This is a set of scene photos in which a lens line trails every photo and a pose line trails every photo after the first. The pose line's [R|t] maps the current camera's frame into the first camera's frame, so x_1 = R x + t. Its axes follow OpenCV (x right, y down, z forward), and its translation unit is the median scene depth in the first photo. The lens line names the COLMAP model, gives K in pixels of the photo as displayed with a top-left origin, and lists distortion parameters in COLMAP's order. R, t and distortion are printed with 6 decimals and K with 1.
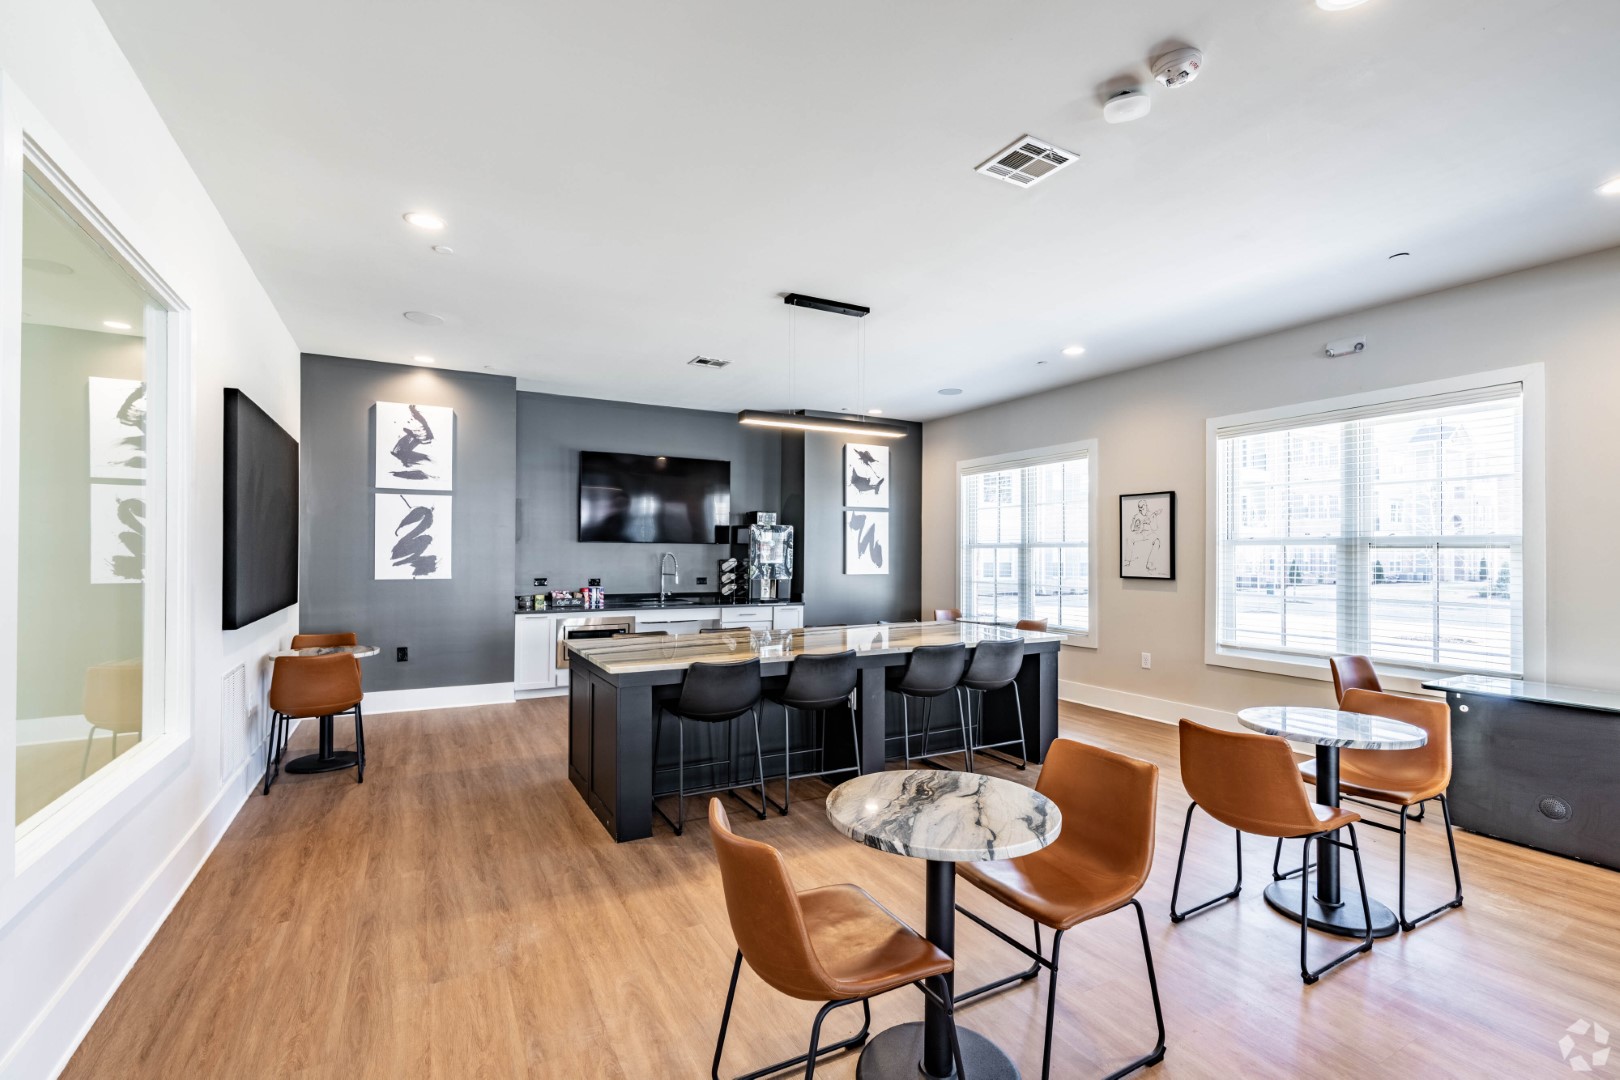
lens RADIAL K [[736.6, 0, 813.3], [0, 736.6, 548.3], [0, 0, 1]] dist [-0.004039, 0.000052]
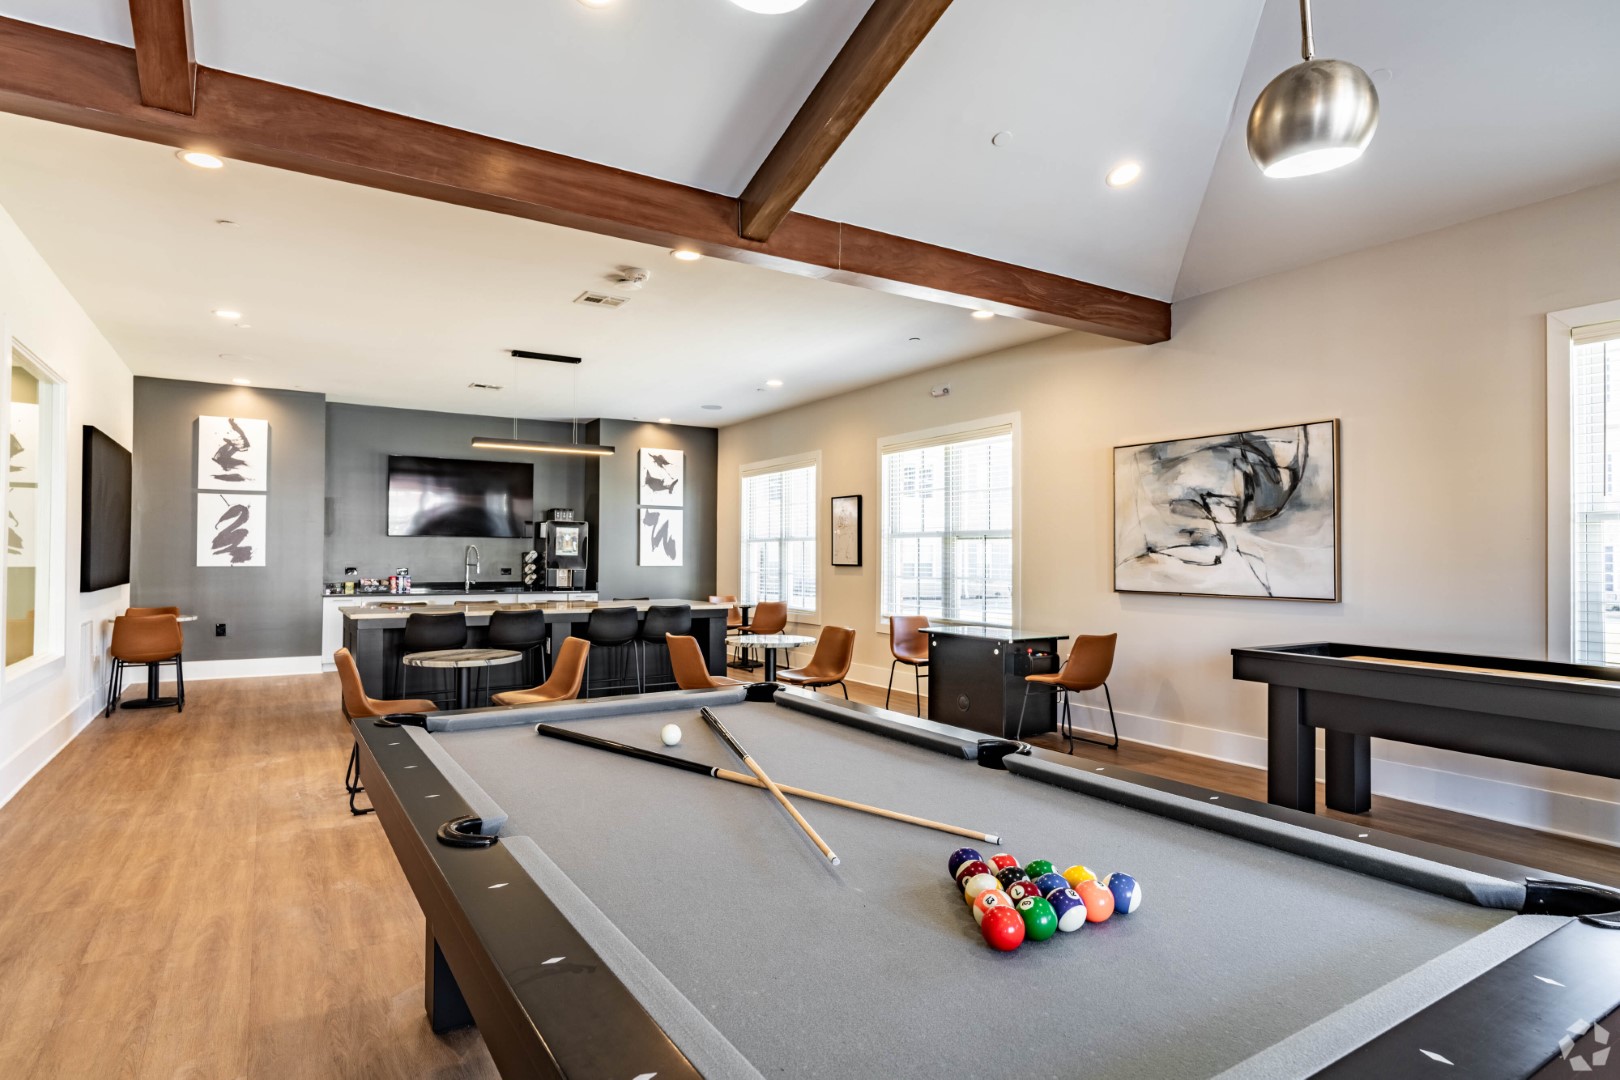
lens RADIAL K [[888.4, 0, 810.2], [0, 888.4, 538.9], [0, 0, 1]] dist [0.002325, -0.000606]
pose [[0.998578, 0.001787, 0.053273, 0.304920], [-0.001150, 0.999928, -0.011981, 0.014284], [-0.053290, 0.011903, 0.998508, -0.468931]]
